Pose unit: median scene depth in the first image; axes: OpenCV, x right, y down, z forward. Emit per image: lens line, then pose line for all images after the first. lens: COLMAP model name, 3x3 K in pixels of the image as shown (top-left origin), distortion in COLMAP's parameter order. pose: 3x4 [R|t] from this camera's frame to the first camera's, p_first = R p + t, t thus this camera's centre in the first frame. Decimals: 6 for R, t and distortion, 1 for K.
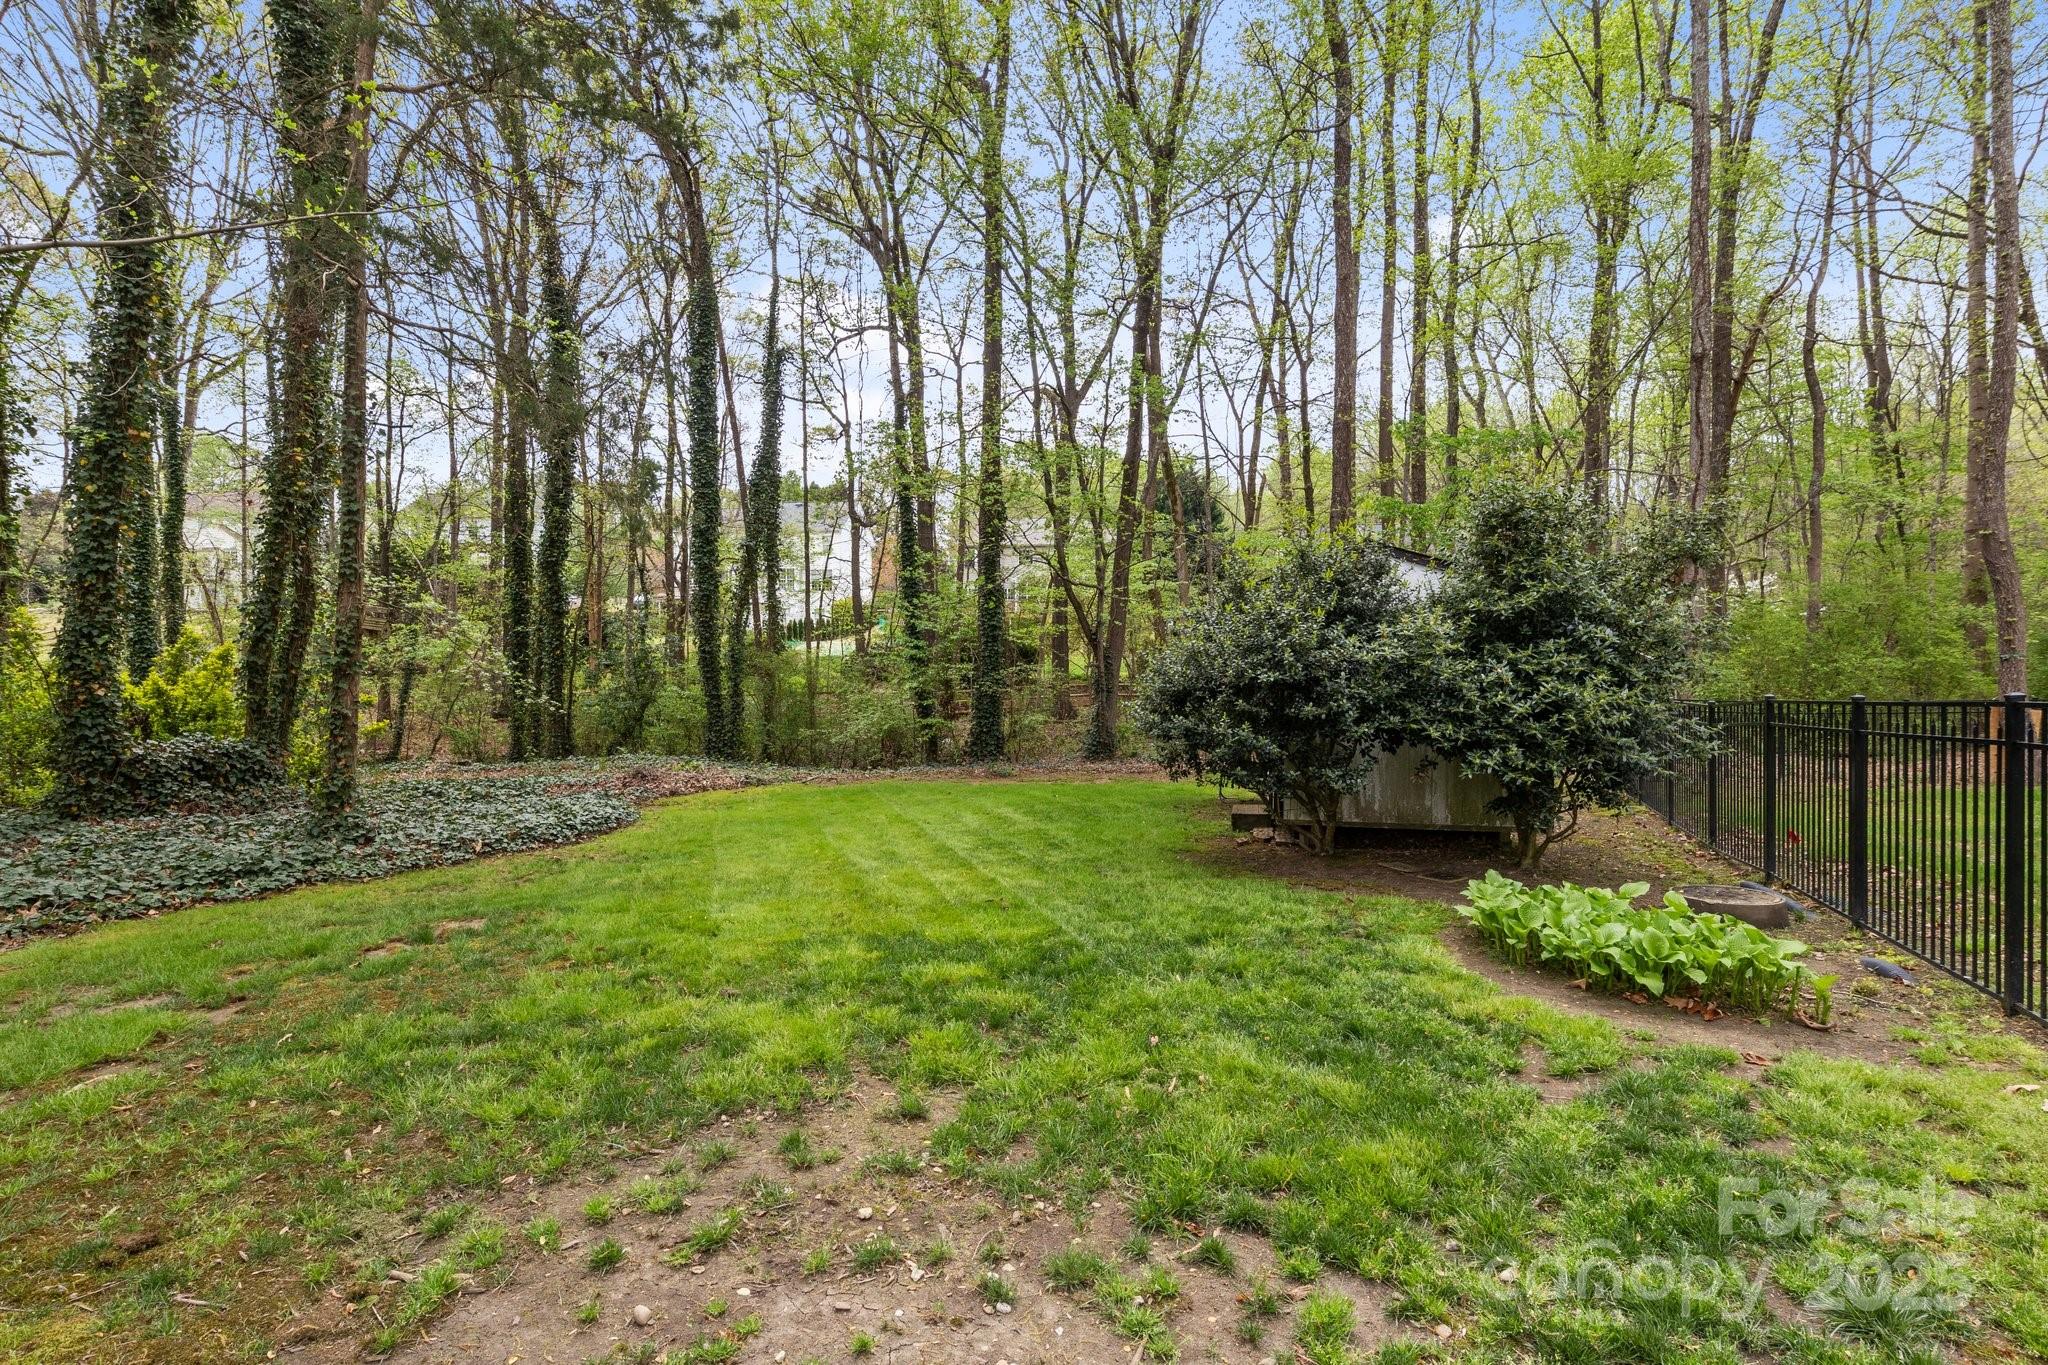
lens RADIAL K [[1019.8, 0, 1021.7], [0, 1019.8, 679.8], [0, 0, 1]] dist [-0.009346, 0.000398]
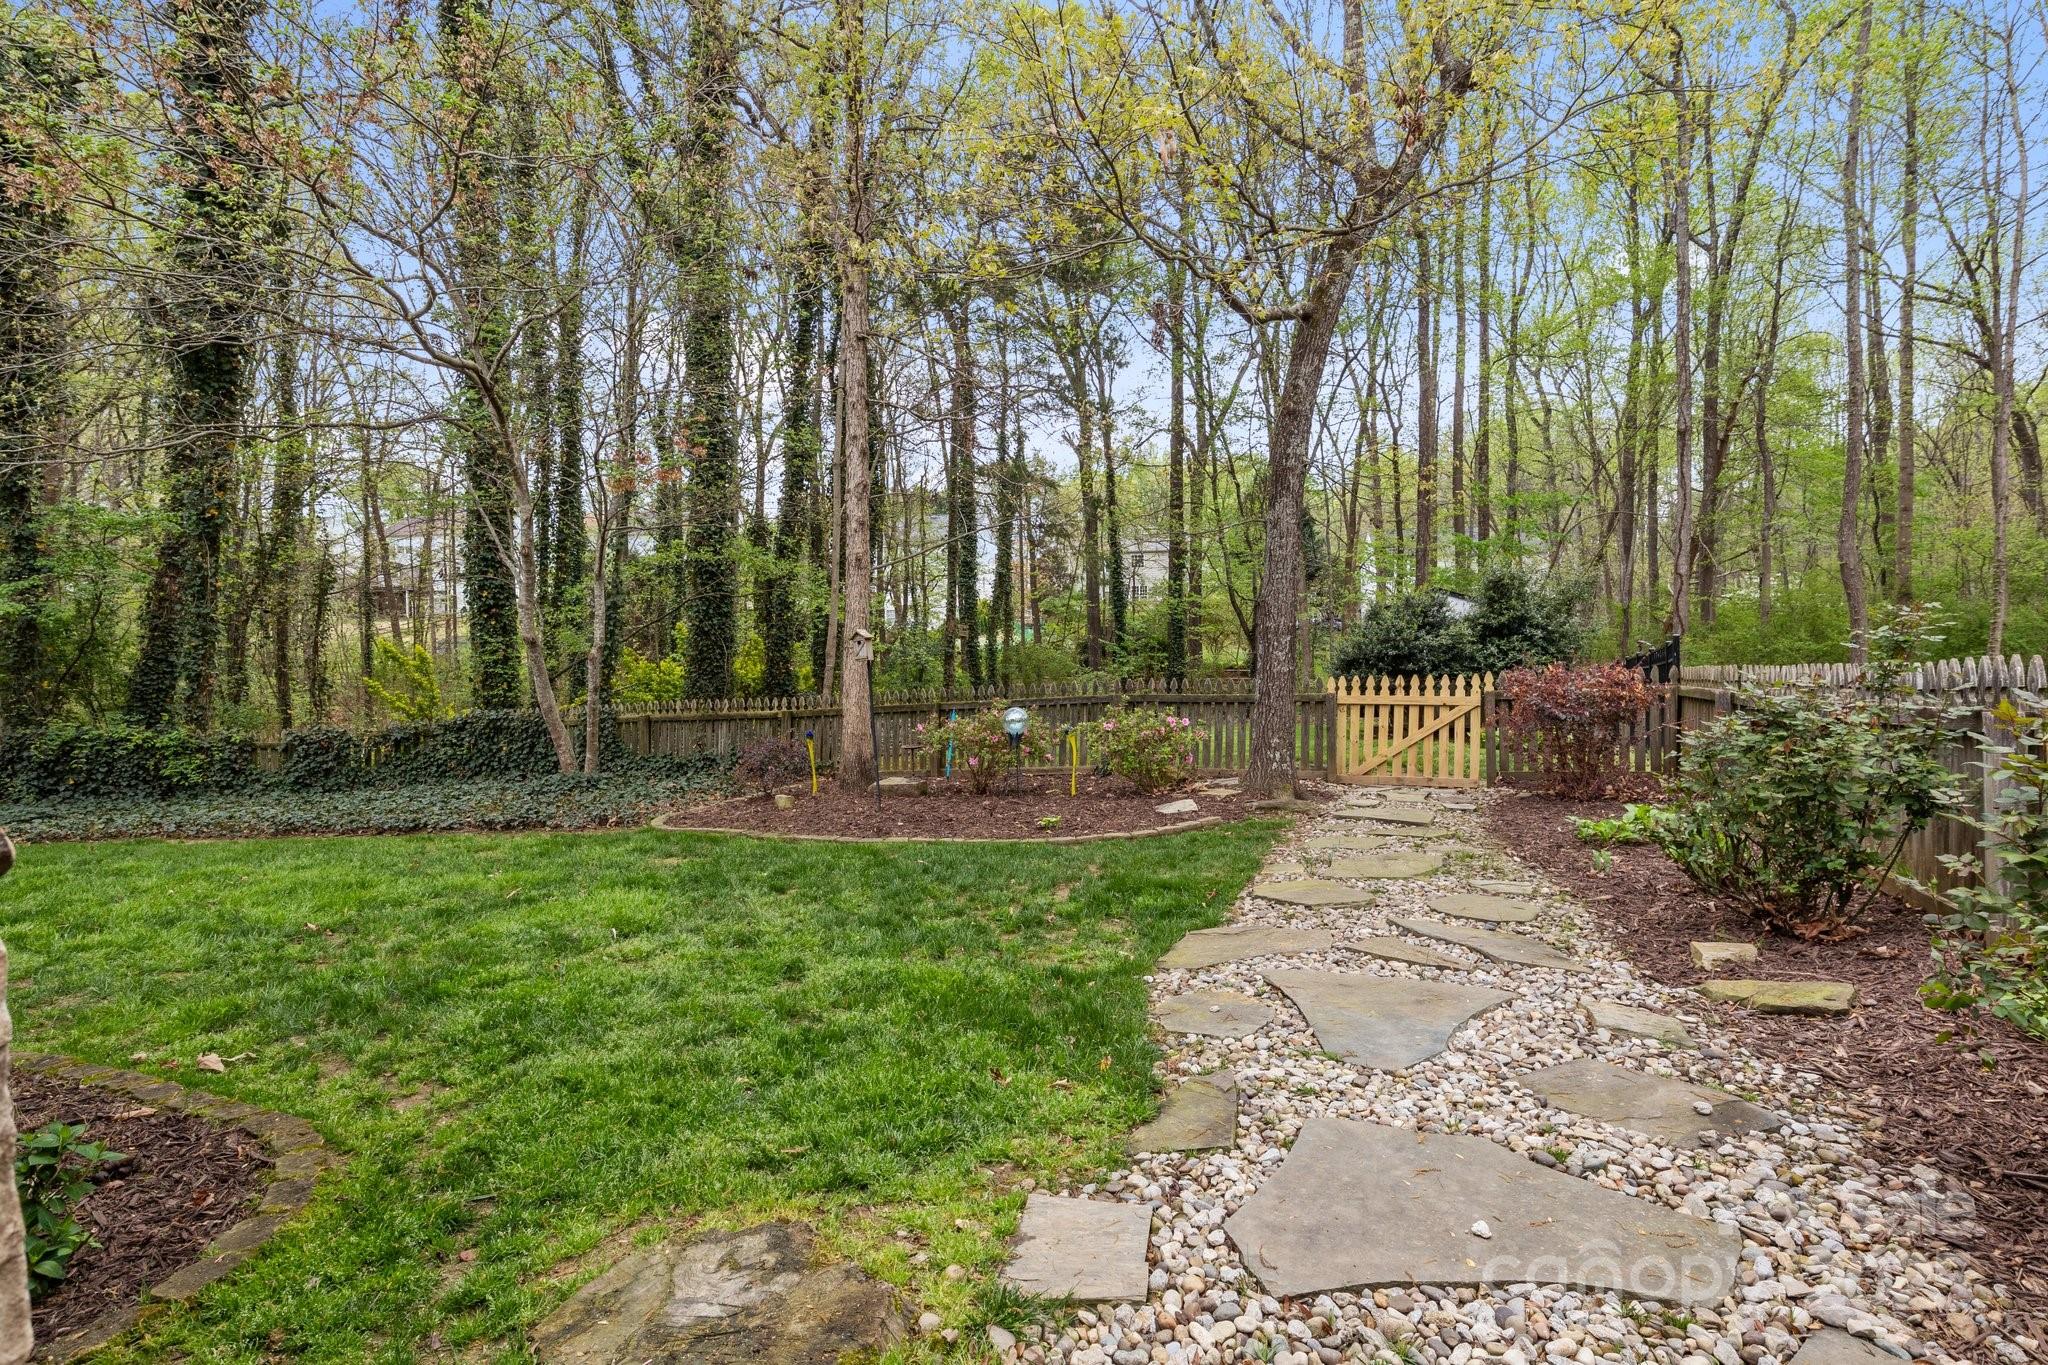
lens RADIAL K [[1019.8, 0, 1026.4], [0, 1019.8, 682.5], [0, 0, 1]] dist [-0.009346, 0.000398]
pose [[0.997780, -0.003350, -0.066505, -0.442007], [0.004345, 0.999881, 0.014824, 0.028561], [0.066447, -0.015080, 0.997676, -1.395950]]
